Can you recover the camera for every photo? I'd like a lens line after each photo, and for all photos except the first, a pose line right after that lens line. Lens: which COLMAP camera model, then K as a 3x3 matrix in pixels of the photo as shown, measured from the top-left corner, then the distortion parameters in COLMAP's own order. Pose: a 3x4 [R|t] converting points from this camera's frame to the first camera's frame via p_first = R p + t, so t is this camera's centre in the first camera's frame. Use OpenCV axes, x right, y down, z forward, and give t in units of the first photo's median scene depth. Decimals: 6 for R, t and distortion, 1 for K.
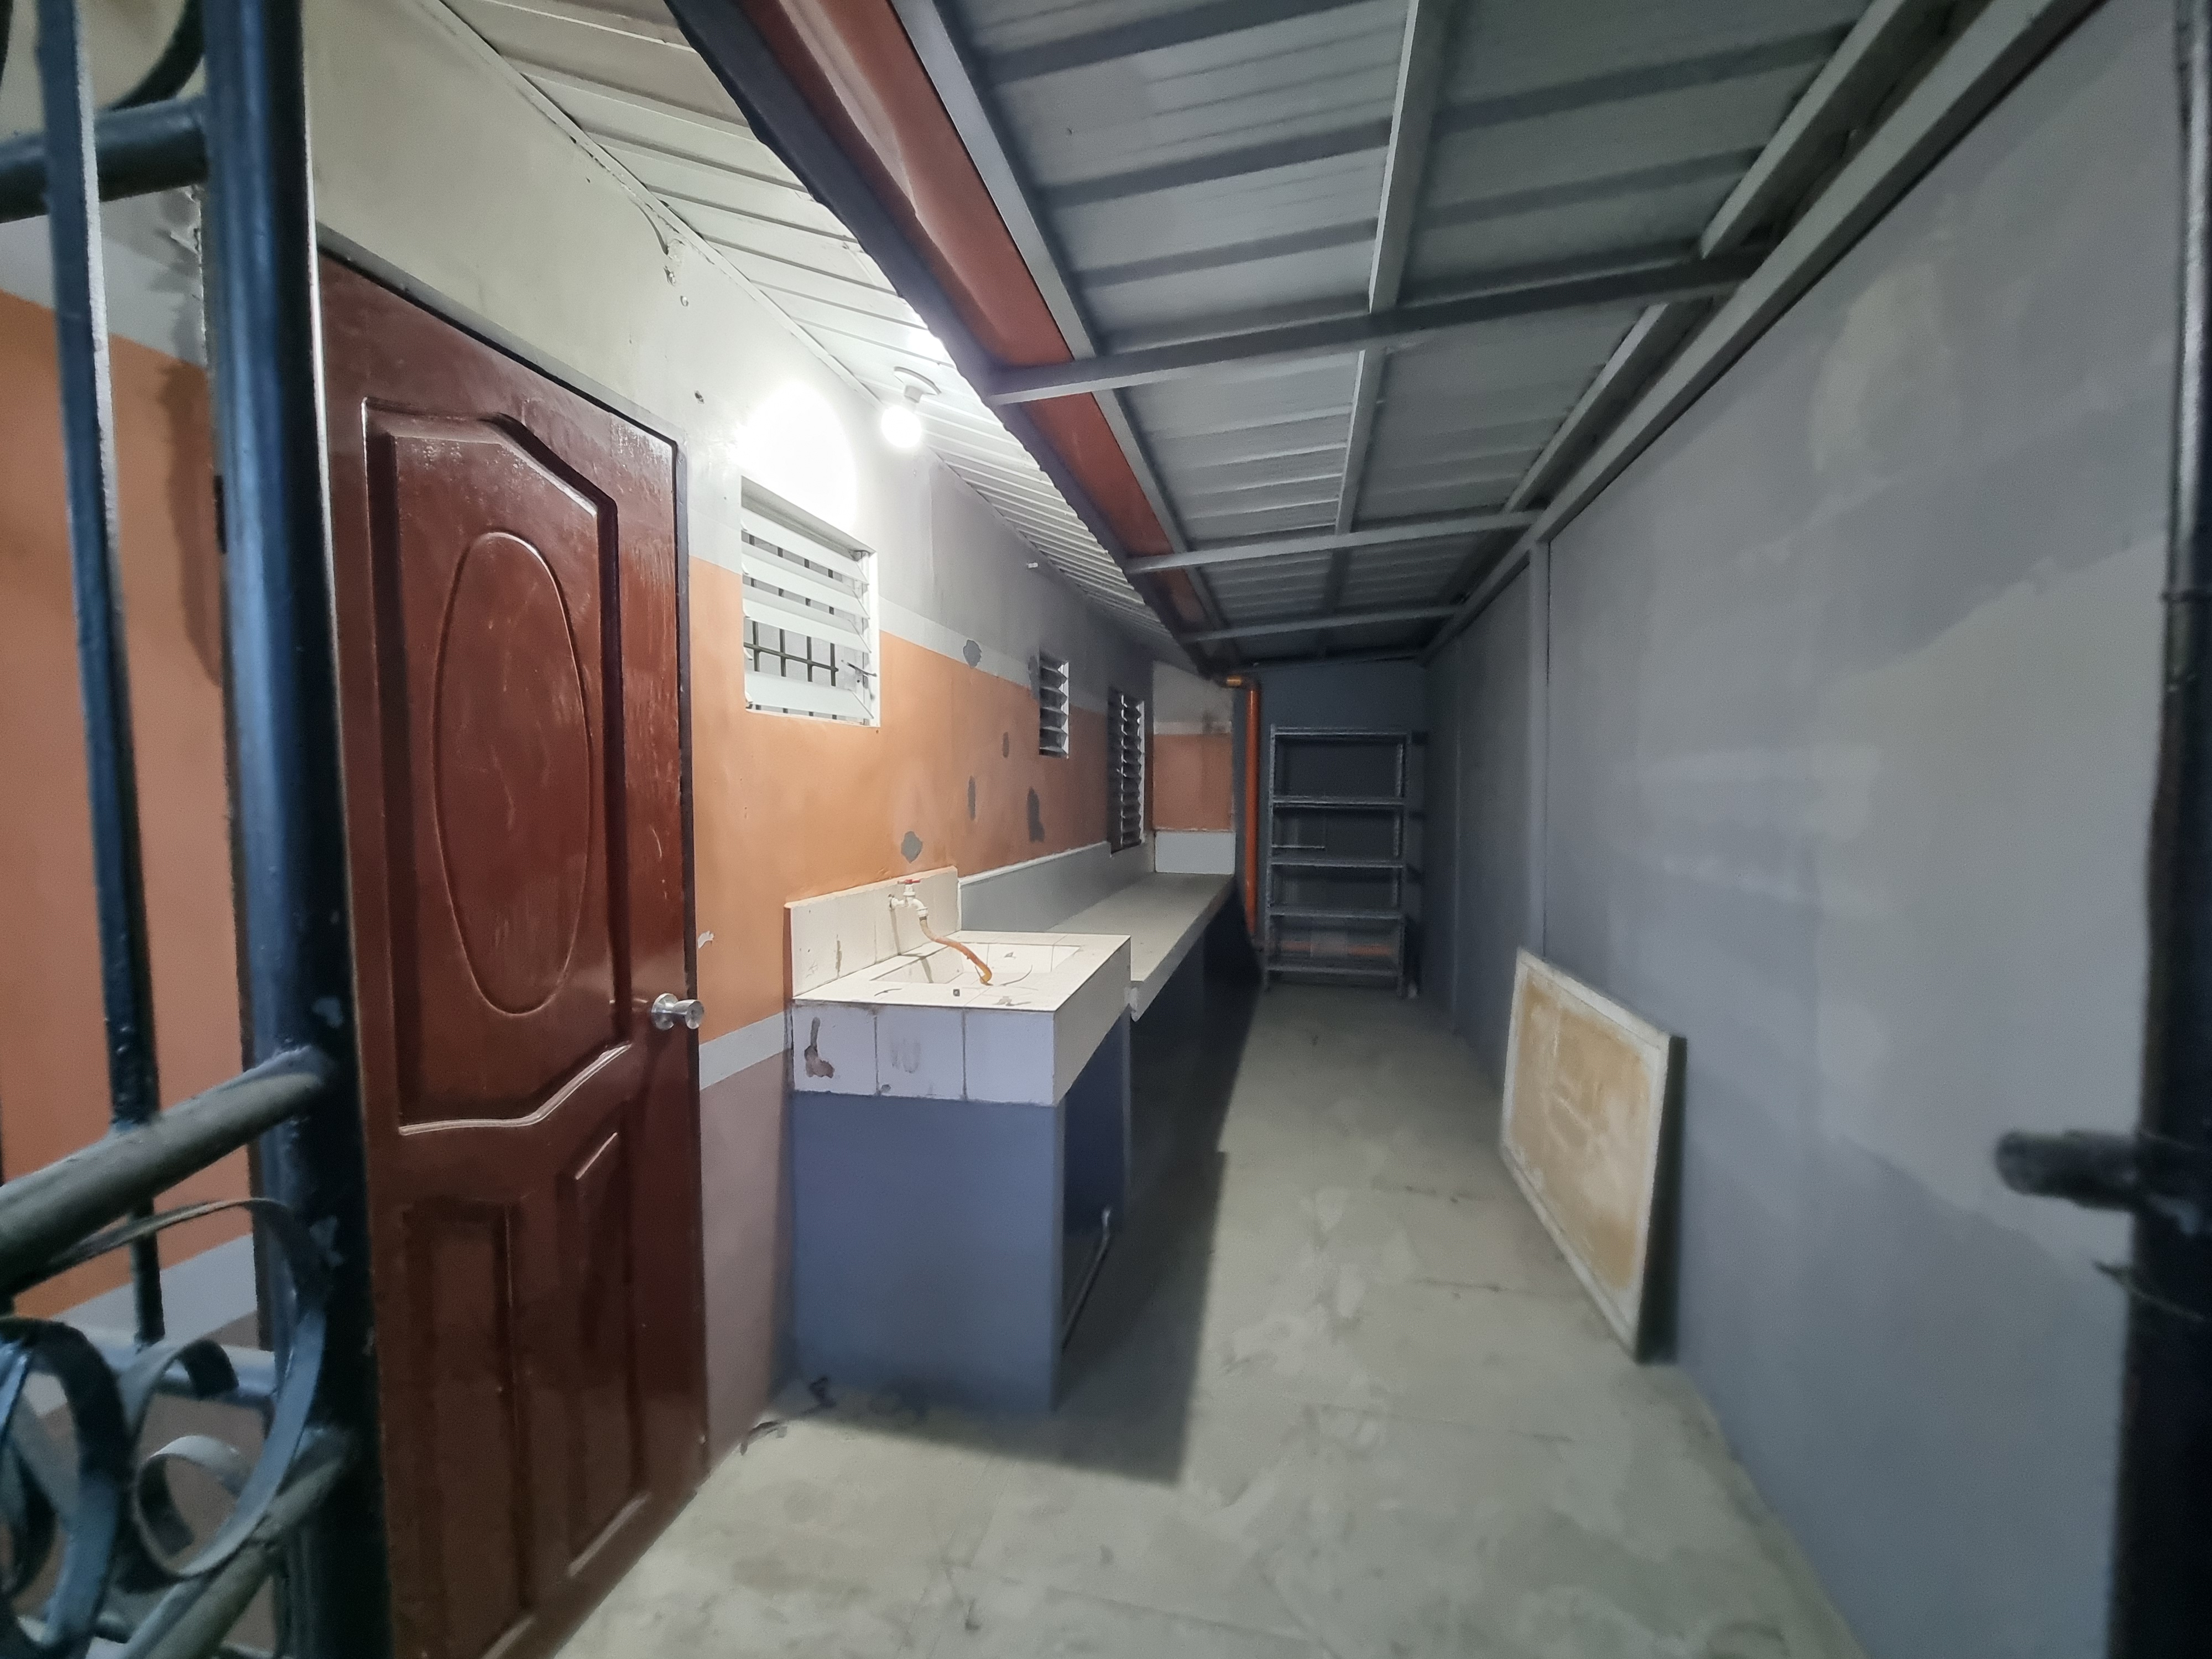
lens RADIAL K [[921.0, 0, 1103.7], [0, 921.0, 837.0], [0, 0, 1]] dist [-0.020697, 0.008295]
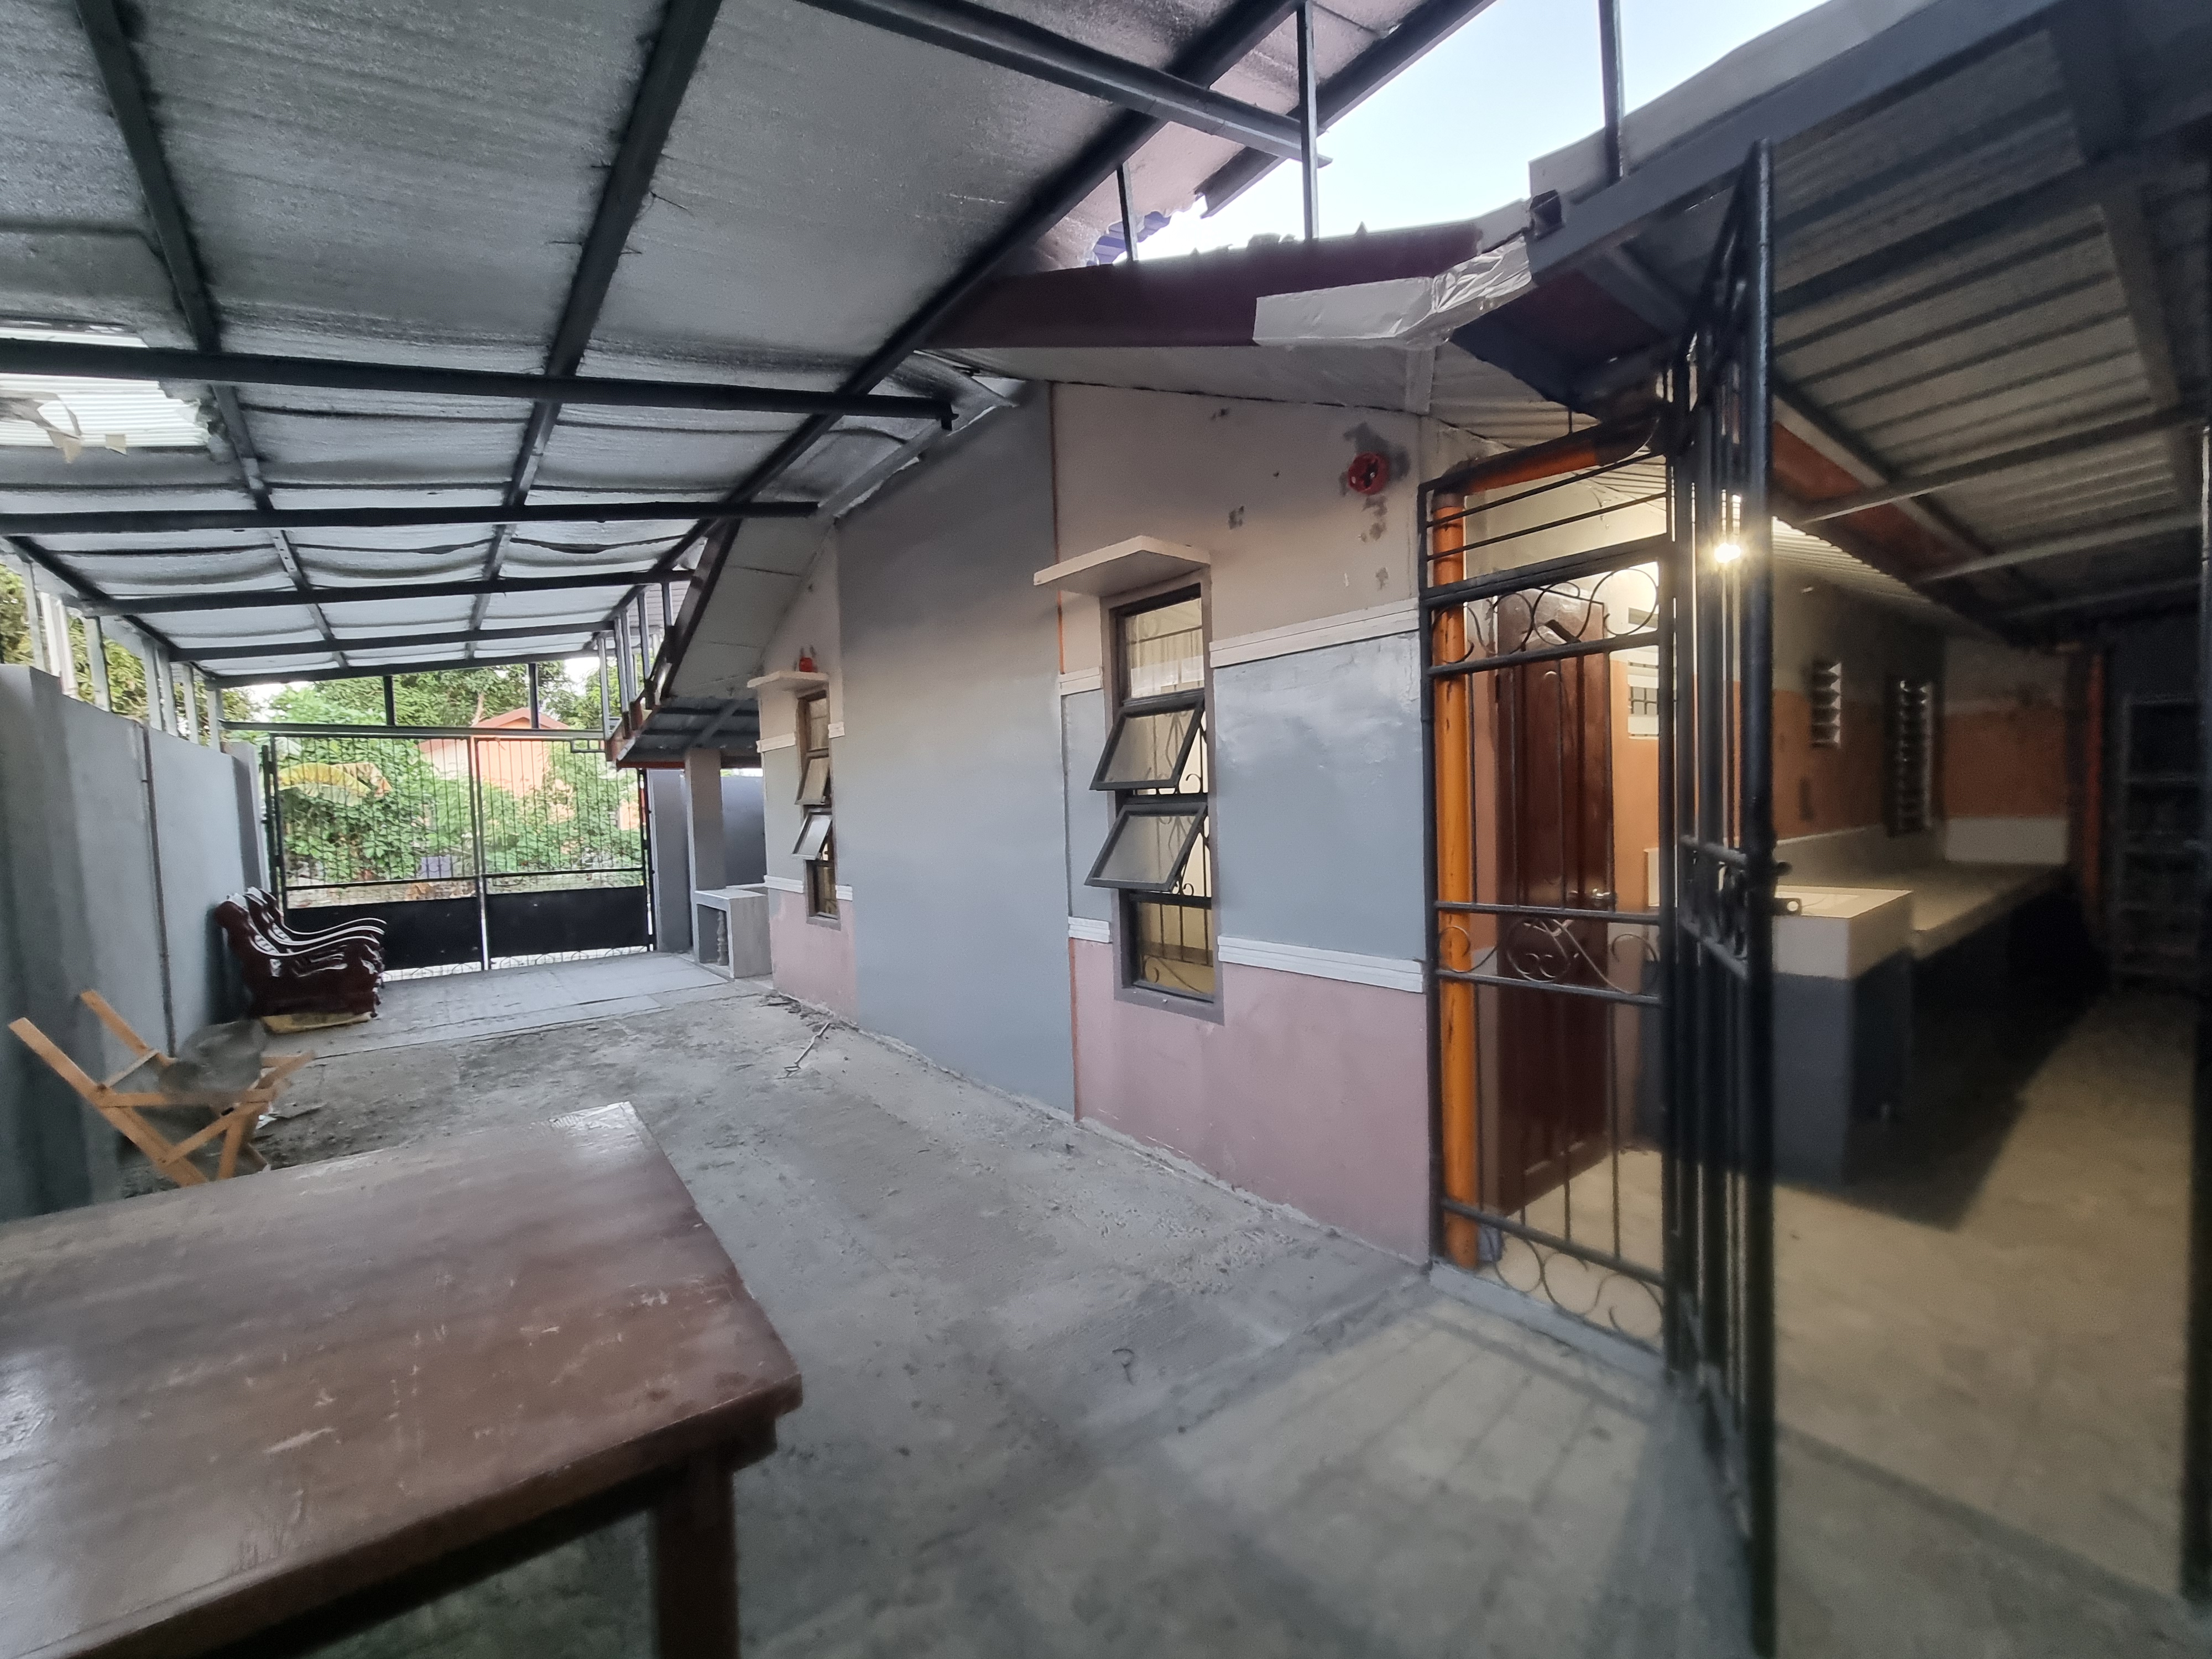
lens RADIAL K [[921.0, 0, 1103.7], [0, 921.0, 837.0], [0, 0, 1]] dist [-0.020697, 0.008295]
pose [[0.767724, 0.006534, -0.640747, -0.013204], [-0.004715, 0.999979, 0.004548, 0.019642], [0.640763, -0.000470, 0.767738, -0.388730]]
